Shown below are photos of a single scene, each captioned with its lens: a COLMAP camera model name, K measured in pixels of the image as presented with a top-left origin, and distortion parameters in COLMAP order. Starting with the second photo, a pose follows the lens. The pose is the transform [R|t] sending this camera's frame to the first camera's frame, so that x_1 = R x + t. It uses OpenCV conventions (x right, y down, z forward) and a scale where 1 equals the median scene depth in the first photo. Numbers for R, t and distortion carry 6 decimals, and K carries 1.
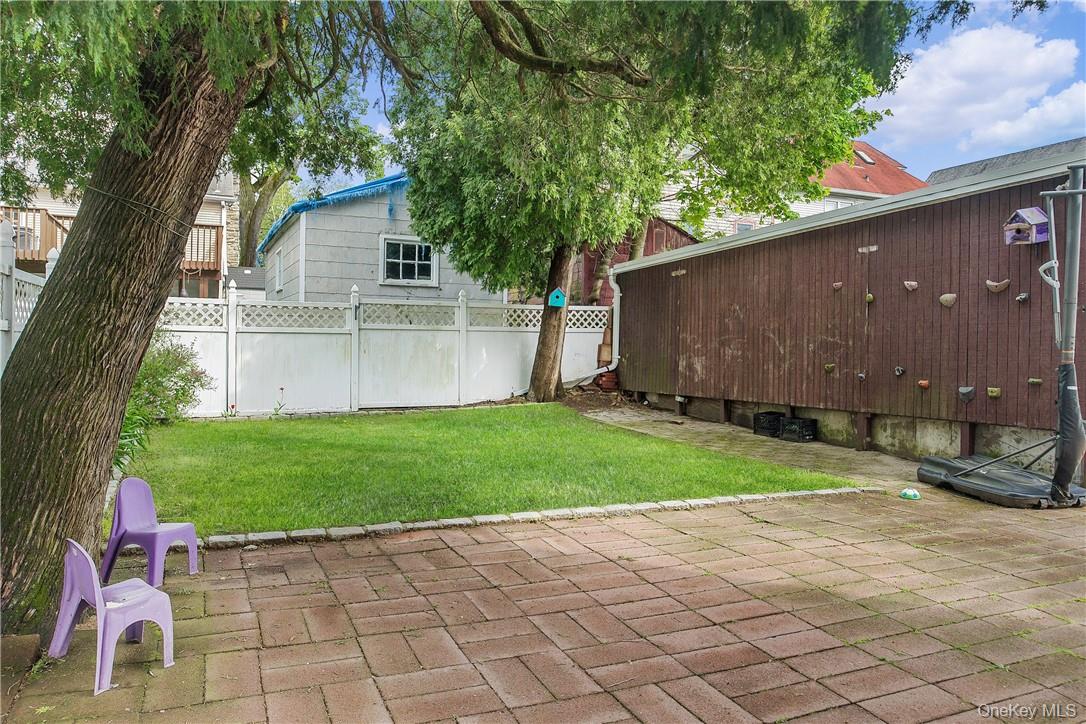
lens RADIAL K [[734.0, 0, 543.0], [0, 734.0, 362.0], [0, 0, 1]] dist [-0.004903, -0.000882]
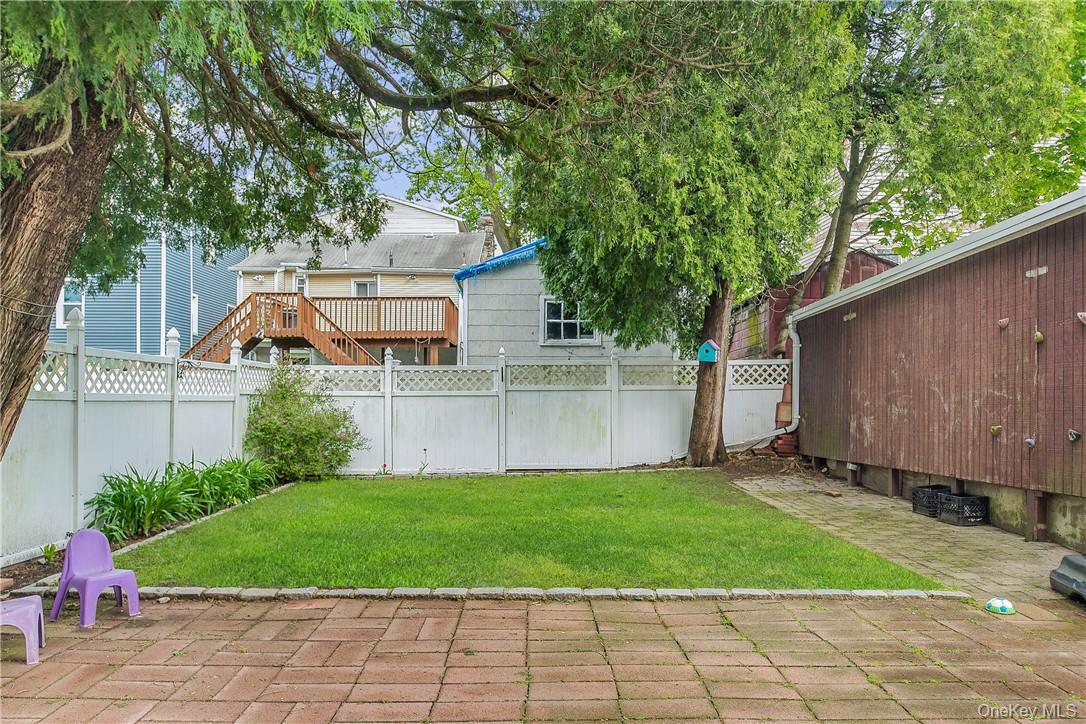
lens RADIAL K [[747.8, 0, 542.1], [0, 747.8, 413.5], [0, 0, 1]] dist [-0.007420, -0.001597]
pose [[0.923247, -0.007844, -0.384126, 0.214746], [0.003620, 0.999925, -0.011718, -0.001963], [0.384189, 0.009428, 0.923206, 0.083382]]
